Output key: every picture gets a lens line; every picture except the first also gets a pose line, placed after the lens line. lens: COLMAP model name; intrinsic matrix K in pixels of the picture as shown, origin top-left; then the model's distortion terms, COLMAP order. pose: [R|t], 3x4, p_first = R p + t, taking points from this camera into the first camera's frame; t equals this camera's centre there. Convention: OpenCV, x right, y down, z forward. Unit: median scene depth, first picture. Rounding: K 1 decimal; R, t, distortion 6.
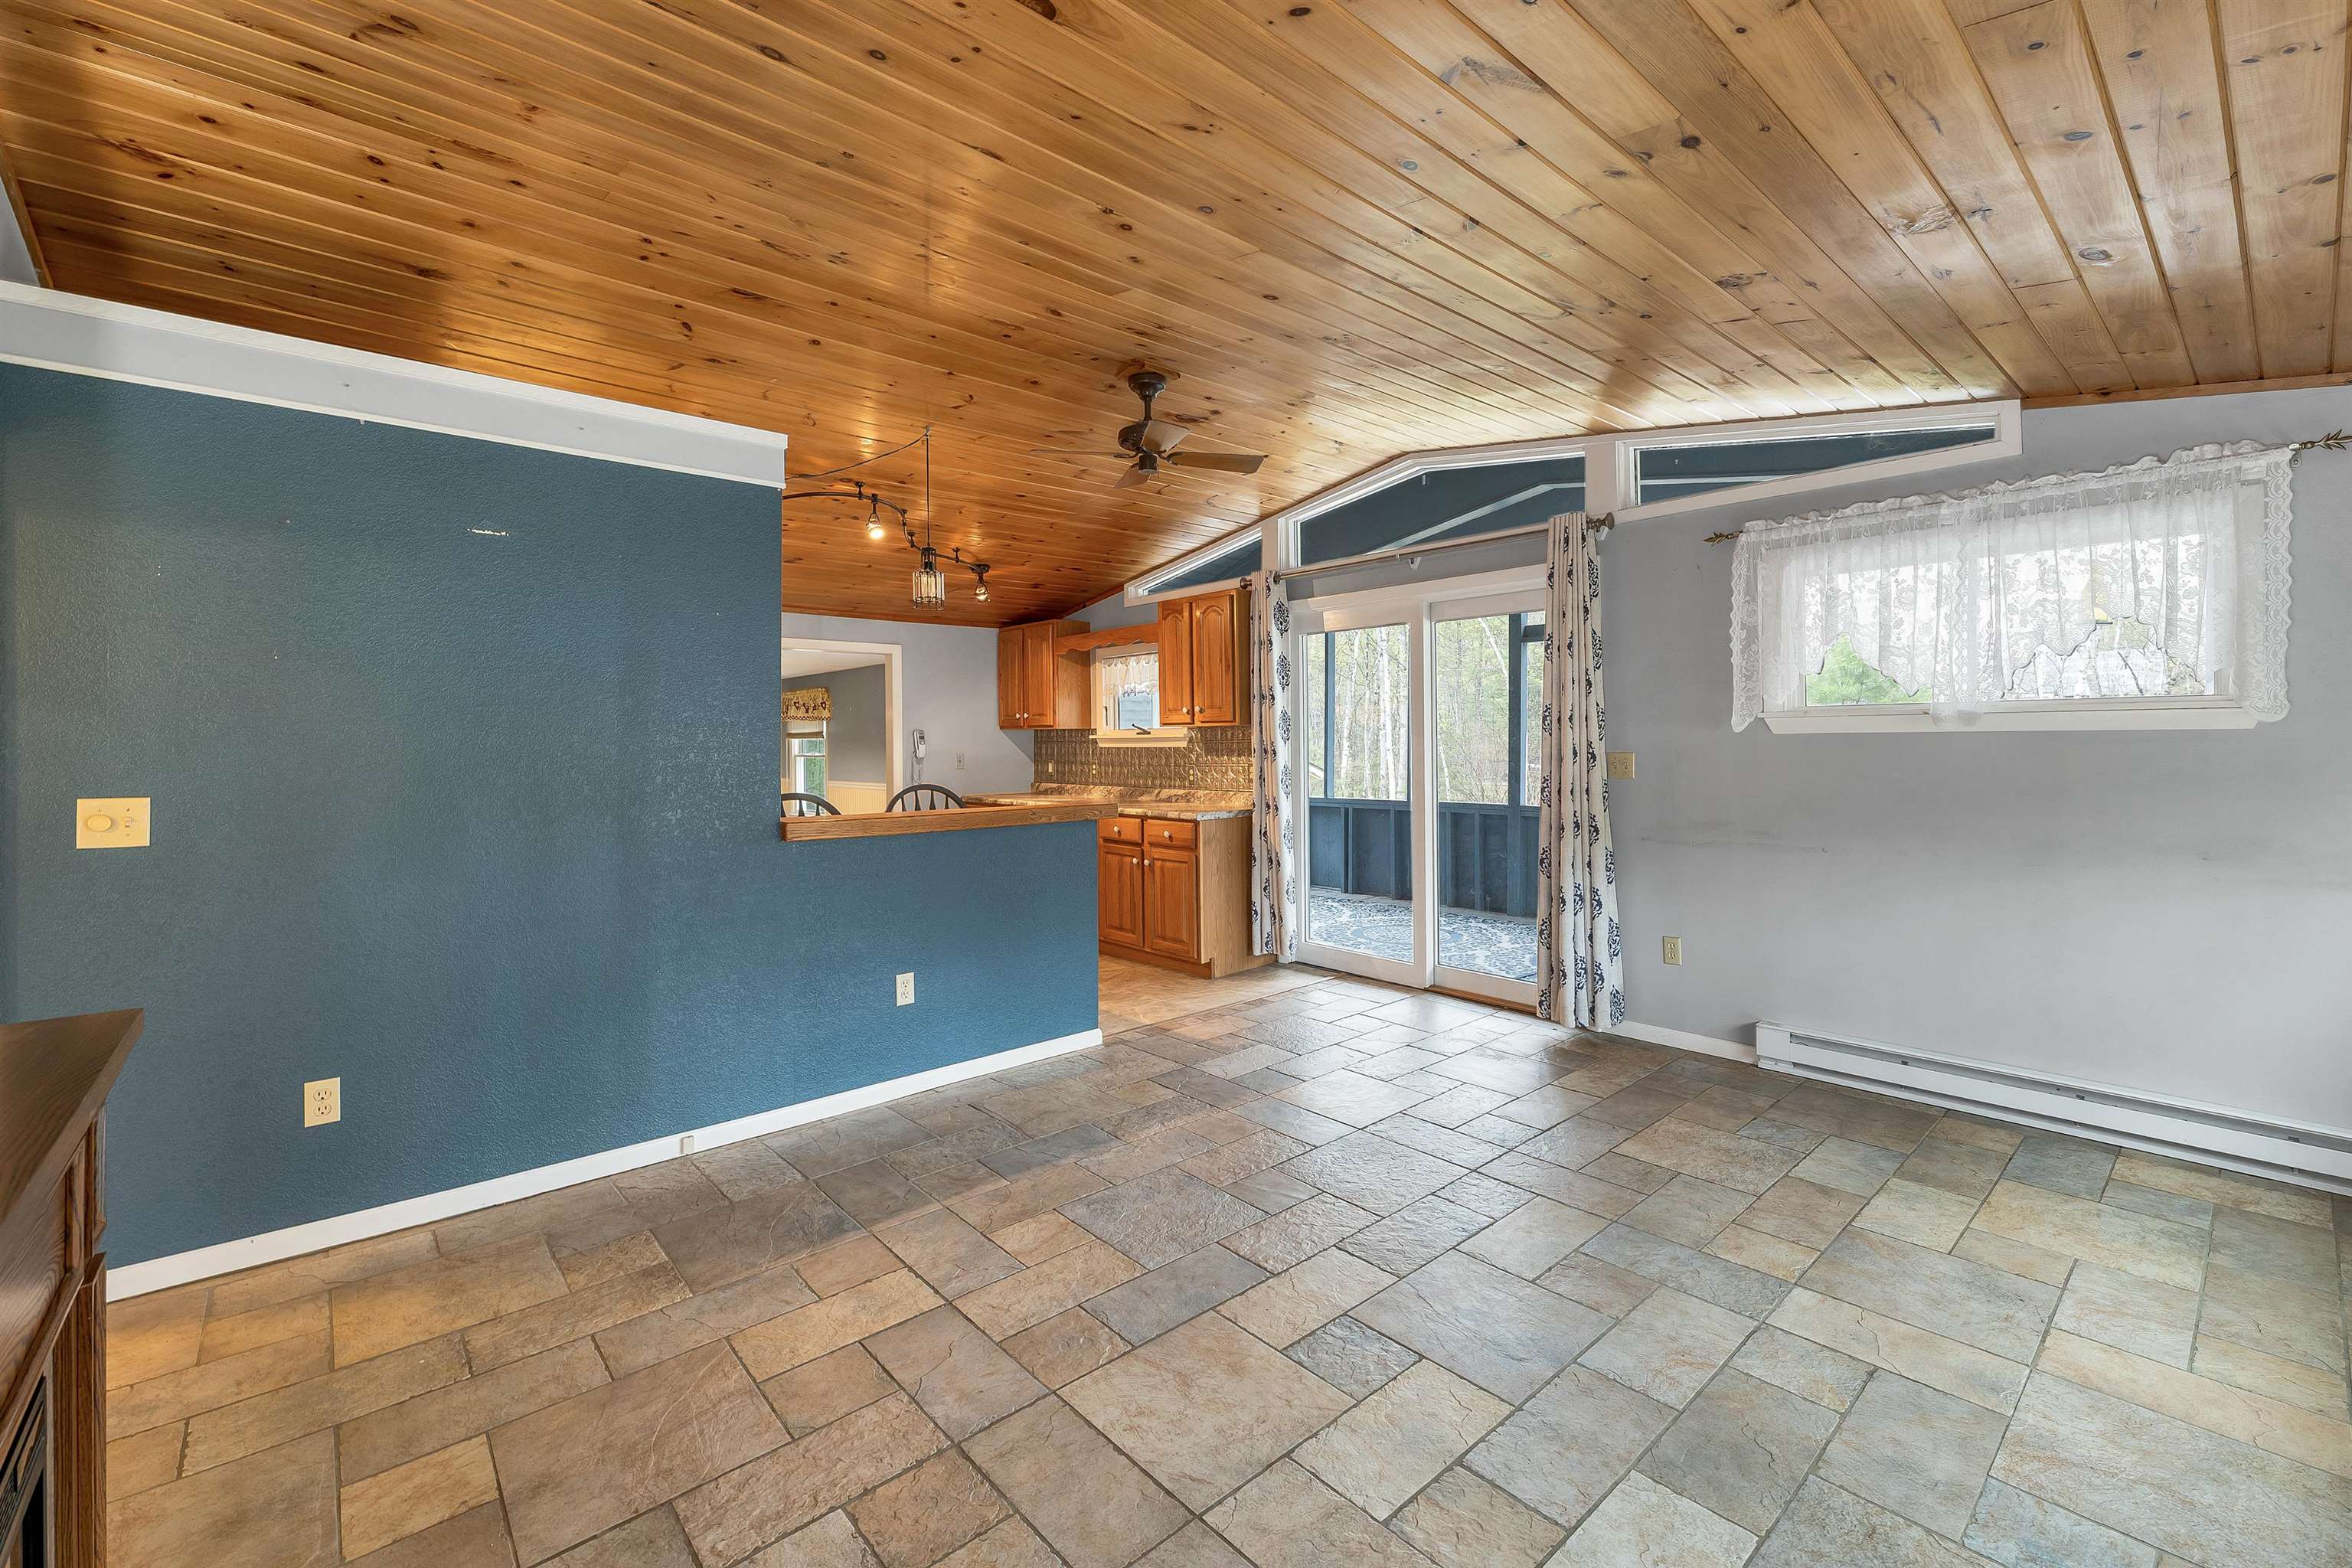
lens RADIAL K [[987.4, 0, 1185.3], [0, 987.4, 747.1], [0, 0, 1]] dist [-0.000716, -0.000032]
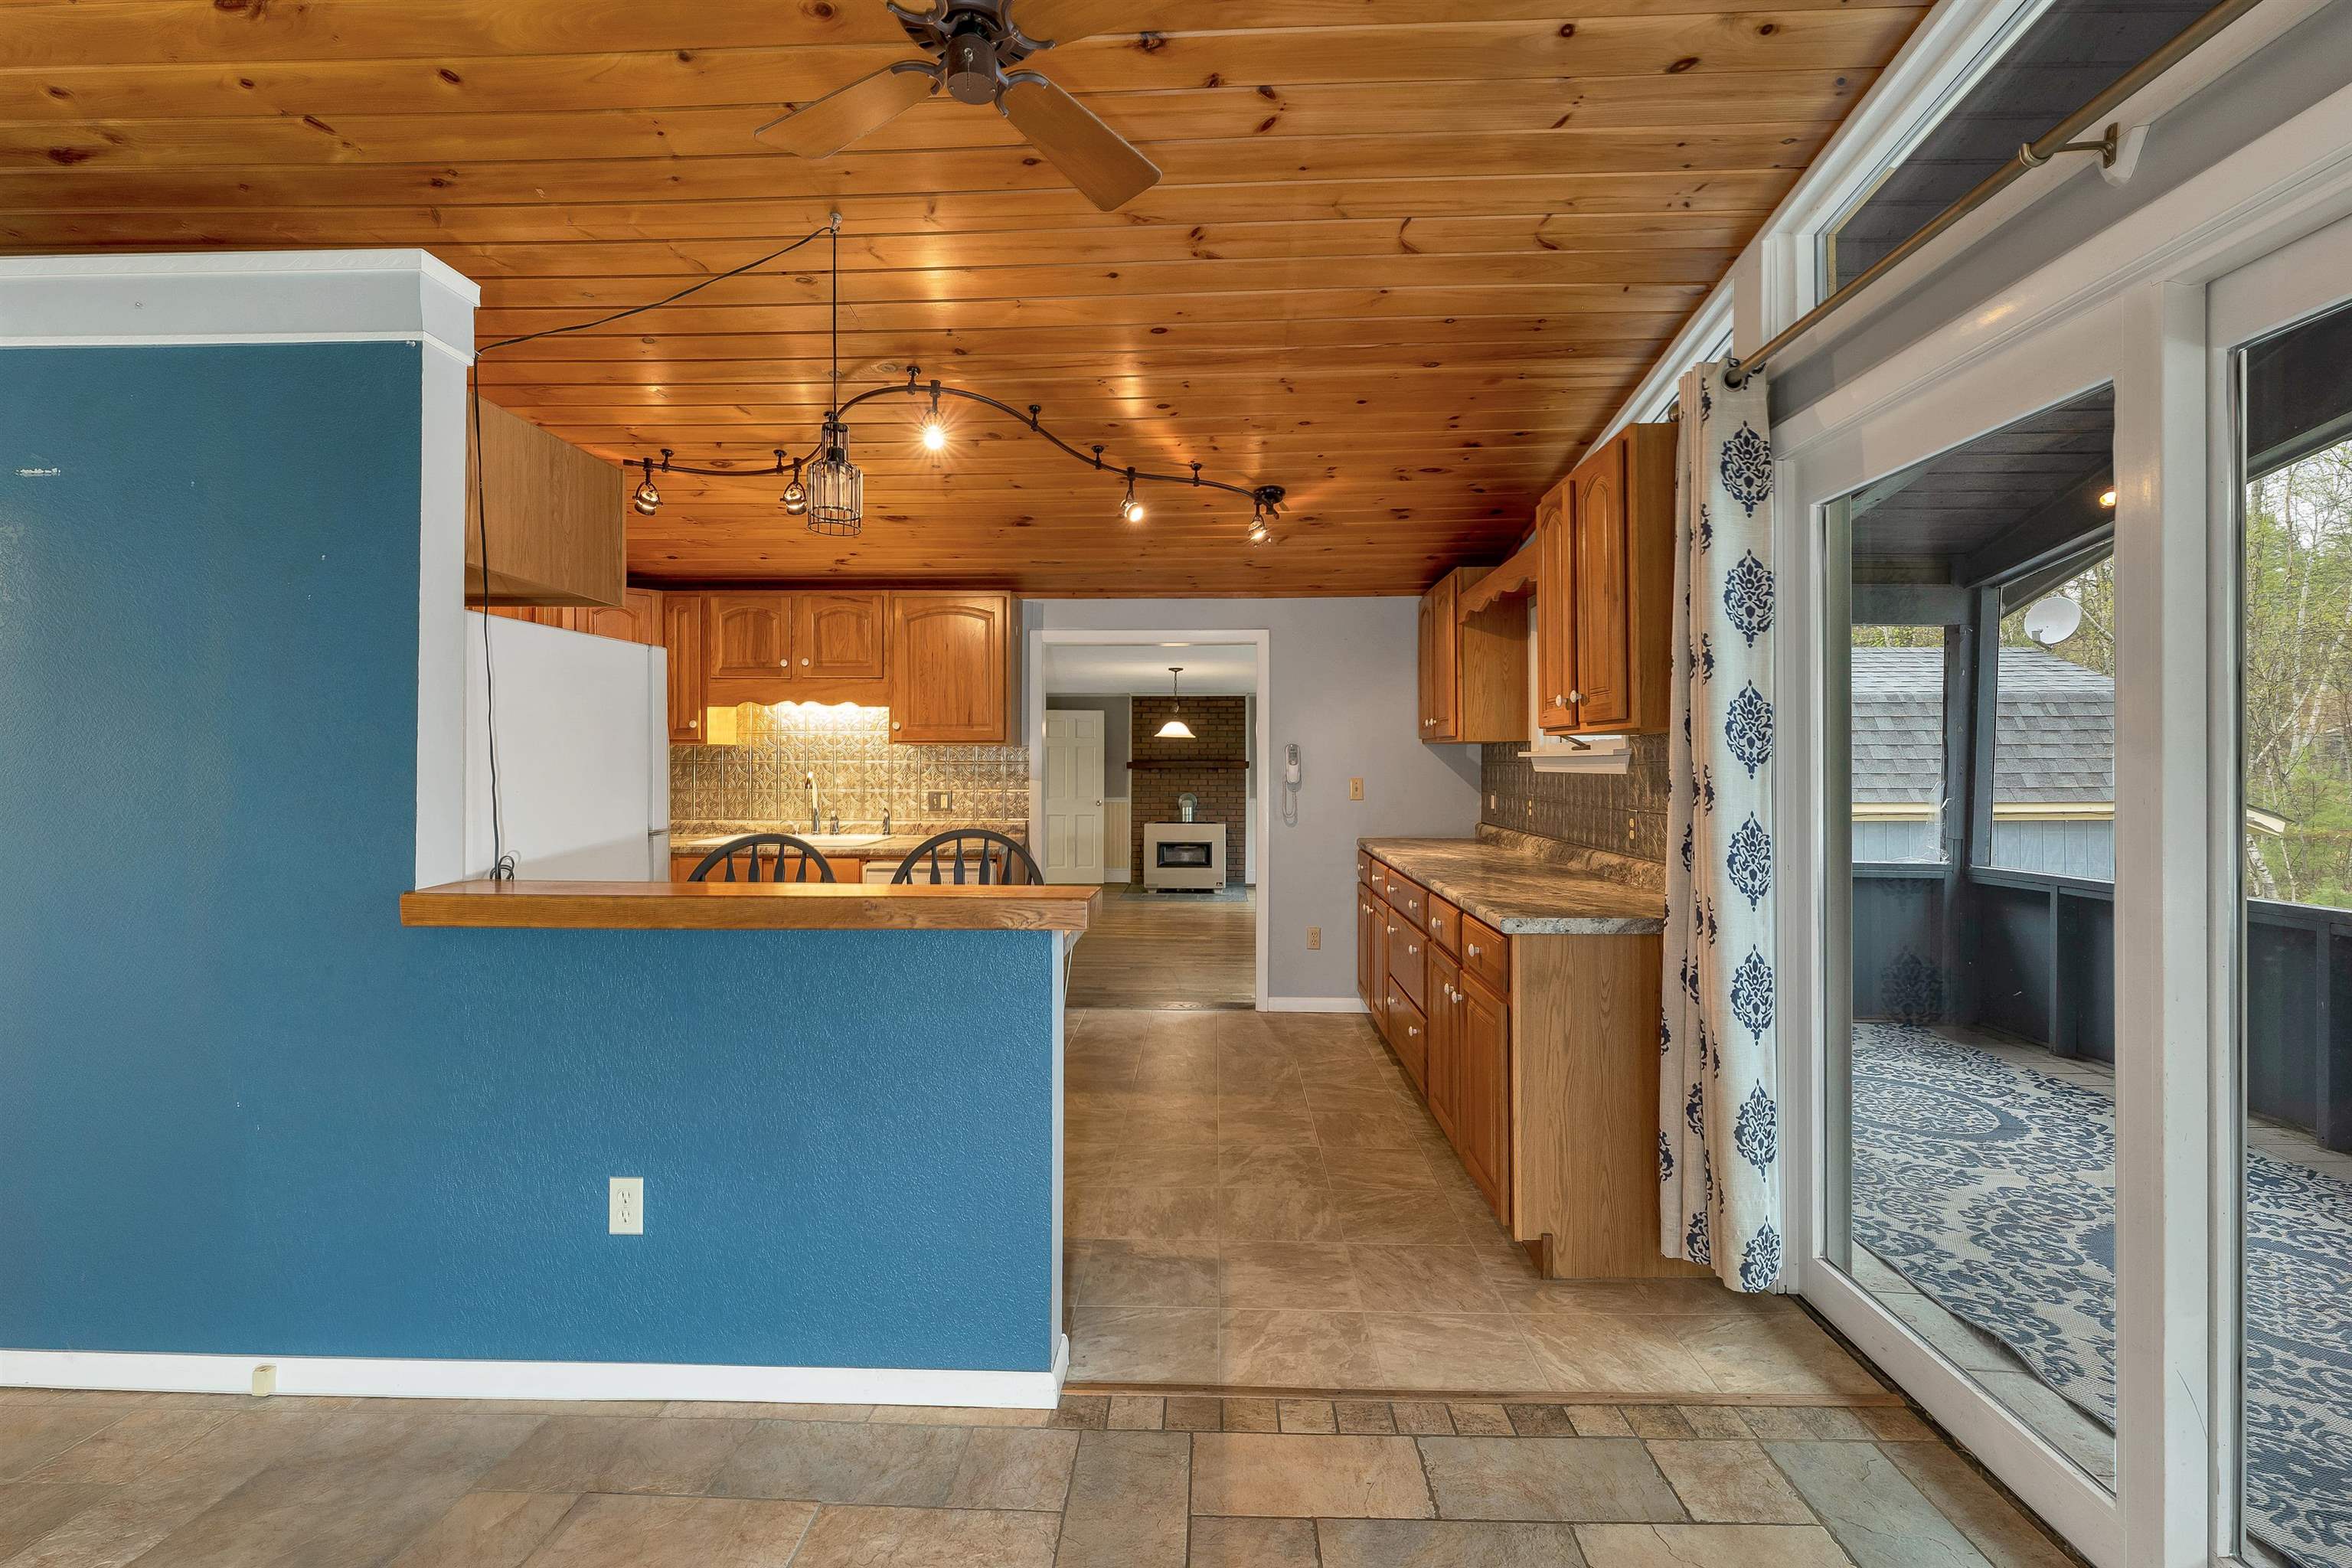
lens RADIAL K [[967.9, 0, 1181.2], [0, 967.9, 767.5], [0, 0, 1]] dist [0.000587, 0.000235]
pose [[0.724274, 0.011808, -0.689411, 0.351511], [-0.010244, 0.999927, 0.006364, -0.008466], [0.689436, 0.002453, 0.724343, 0.915638]]
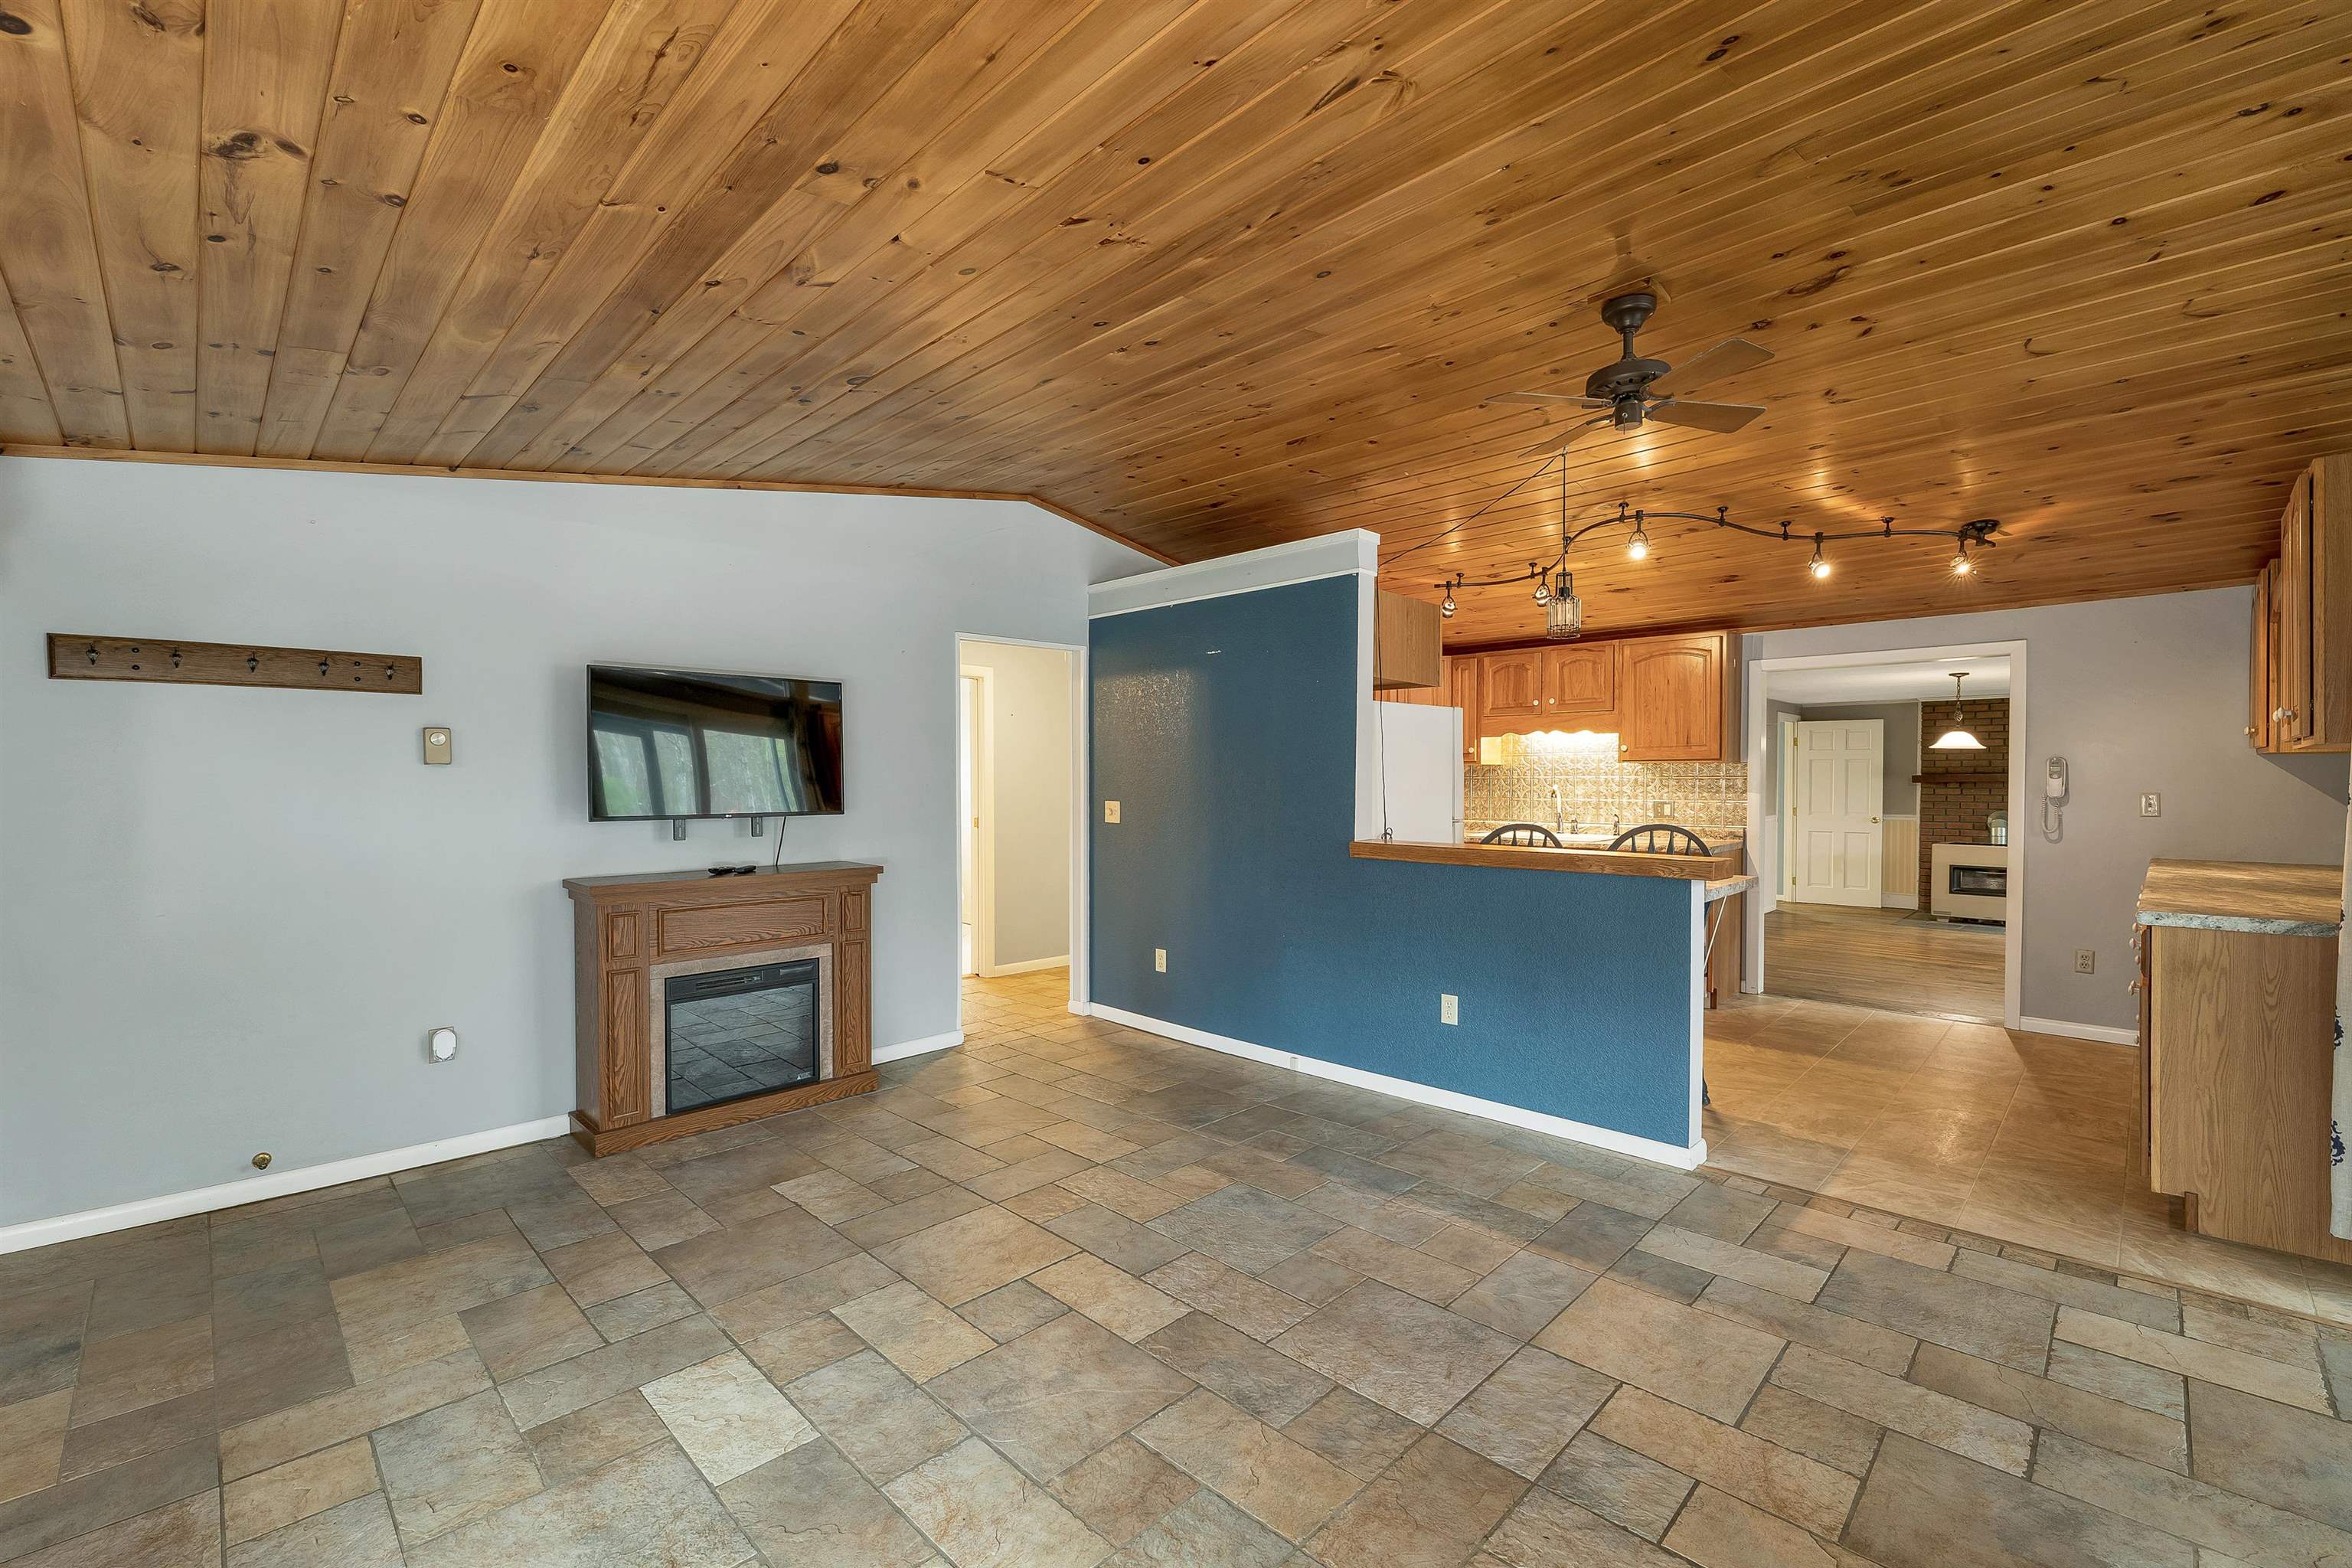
lens RADIAL K [[987.5, 0, 1170.8], [0, 987.5, 796.3], [0, 0, 1]] dist [0.001437, -0.000123]
pose [[0.062221, 0.026982, -0.997698, 0.842551], [-0.003380, 0.999634, 0.026824, -0.013767], [0.998057, 0.001703, 0.062290, 0.706815]]
